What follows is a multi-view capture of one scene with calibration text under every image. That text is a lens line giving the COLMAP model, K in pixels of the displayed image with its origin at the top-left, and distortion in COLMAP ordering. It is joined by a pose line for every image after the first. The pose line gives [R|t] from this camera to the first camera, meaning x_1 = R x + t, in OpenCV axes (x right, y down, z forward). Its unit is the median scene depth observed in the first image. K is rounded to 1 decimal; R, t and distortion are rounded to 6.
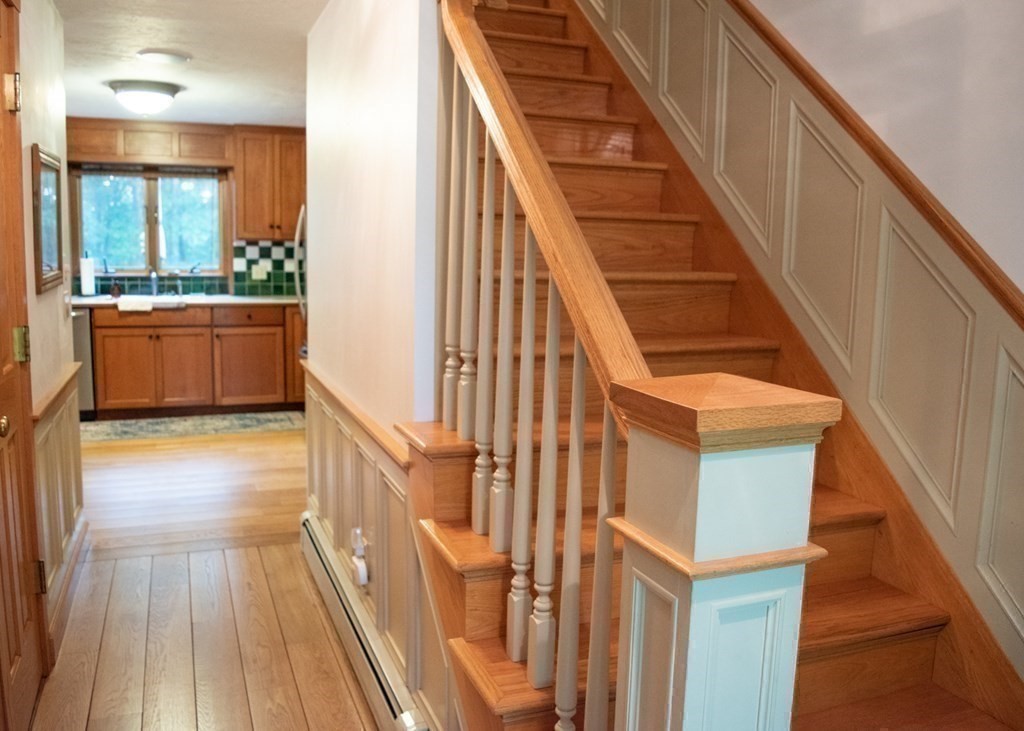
lens RADIAL K [[871.5, 0, 512.0], [0, 871.5, 361.4], [0, 0, 1]] dist [-0.092176, 0.019886]
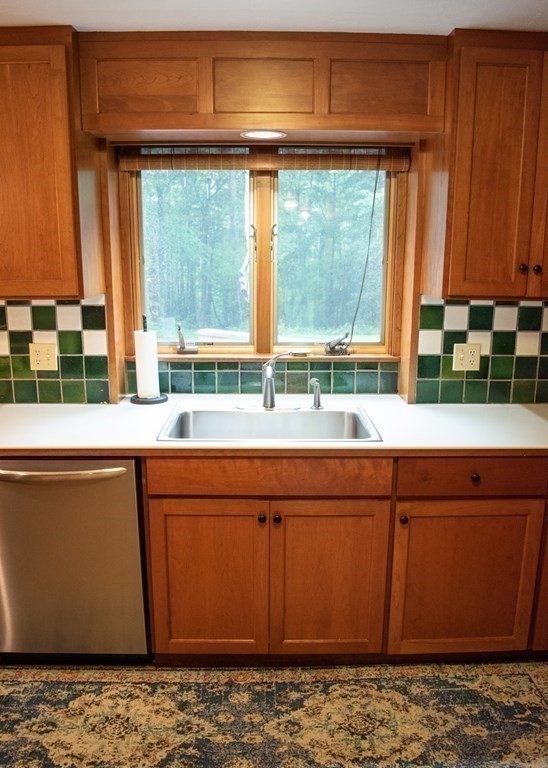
lens RADIAL K [[653.6, 0, 274.5], [0, 653.6, 411.6], [0, 0, 1]] dist [-0.092176, 0.019886]
pose [[0.939015, 0.063458, -0.337970, -0.283798], [-0.028688, 0.993856, 0.106900, -0.115159], [0.342677, -0.090685, 0.935066, 0.643287]]
